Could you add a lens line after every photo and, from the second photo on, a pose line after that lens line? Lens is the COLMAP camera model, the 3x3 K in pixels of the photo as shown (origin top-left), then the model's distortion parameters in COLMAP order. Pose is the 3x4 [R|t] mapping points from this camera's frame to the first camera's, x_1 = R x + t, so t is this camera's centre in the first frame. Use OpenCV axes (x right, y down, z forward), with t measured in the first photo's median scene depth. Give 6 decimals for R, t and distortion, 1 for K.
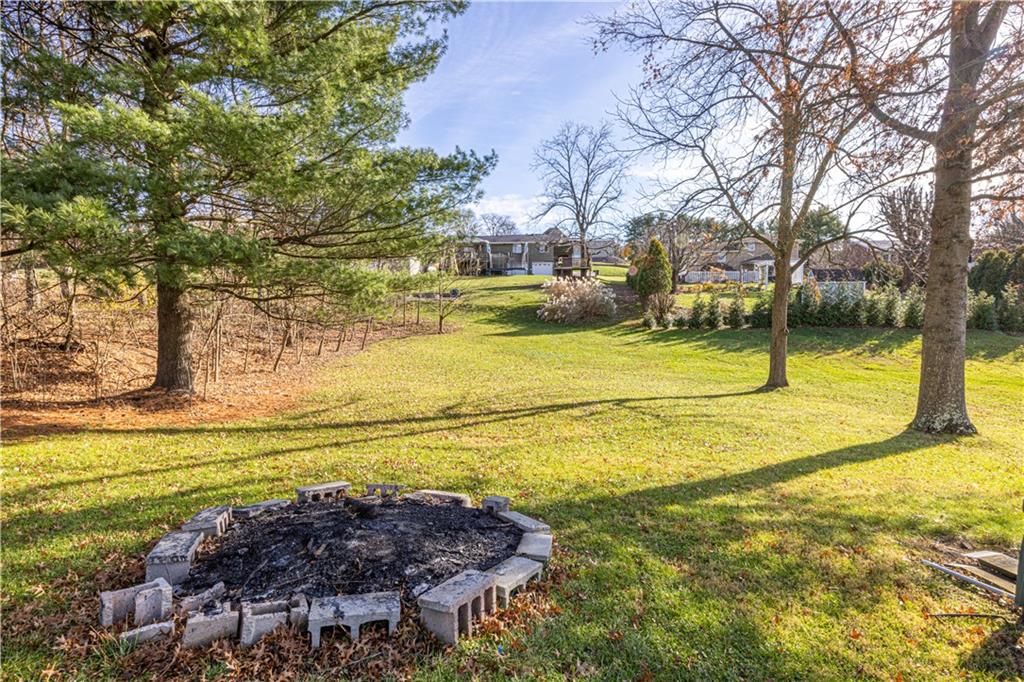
lens RADIAL K [[502.2, 0, 512.6], [0, 502.2, 338.7], [0, 0, 1]] dist [-0.011753, -0.000008]
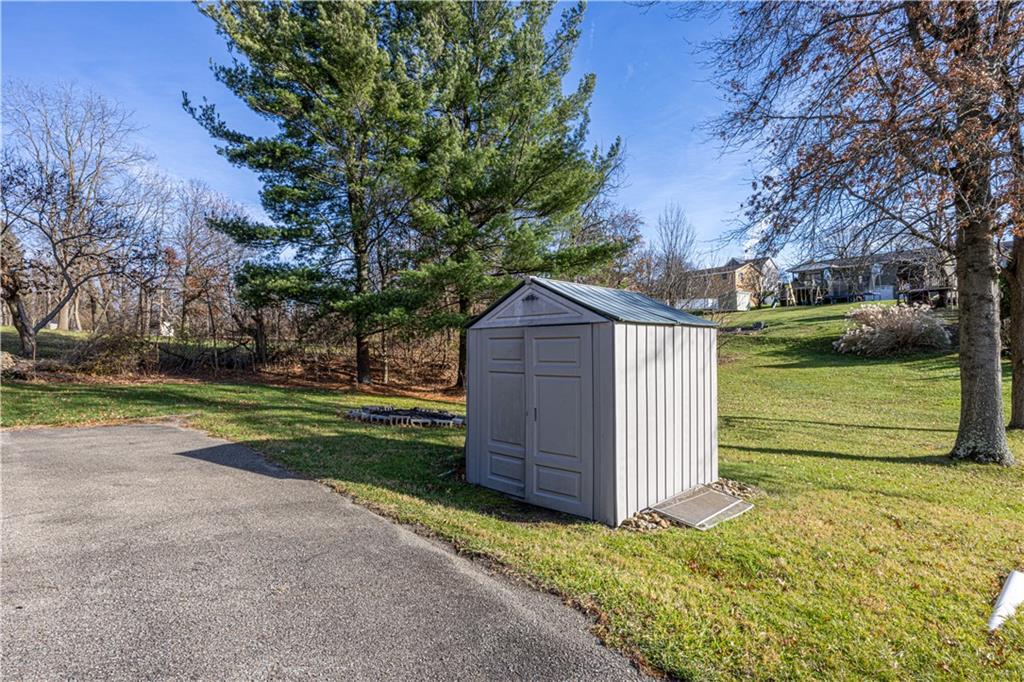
lens RADIAL K [[502.2, 0, 511.4], [0, 502.2, 344.2], [0, 0, 1]] dist [-0.011753, -0.000008]
pose [[0.743862, -0.014901, -0.668167, 0.230385], [-0.022602, 0.998619, -0.047433, 0.006505], [0.667951, 0.050386, 0.742498, -0.100926]]
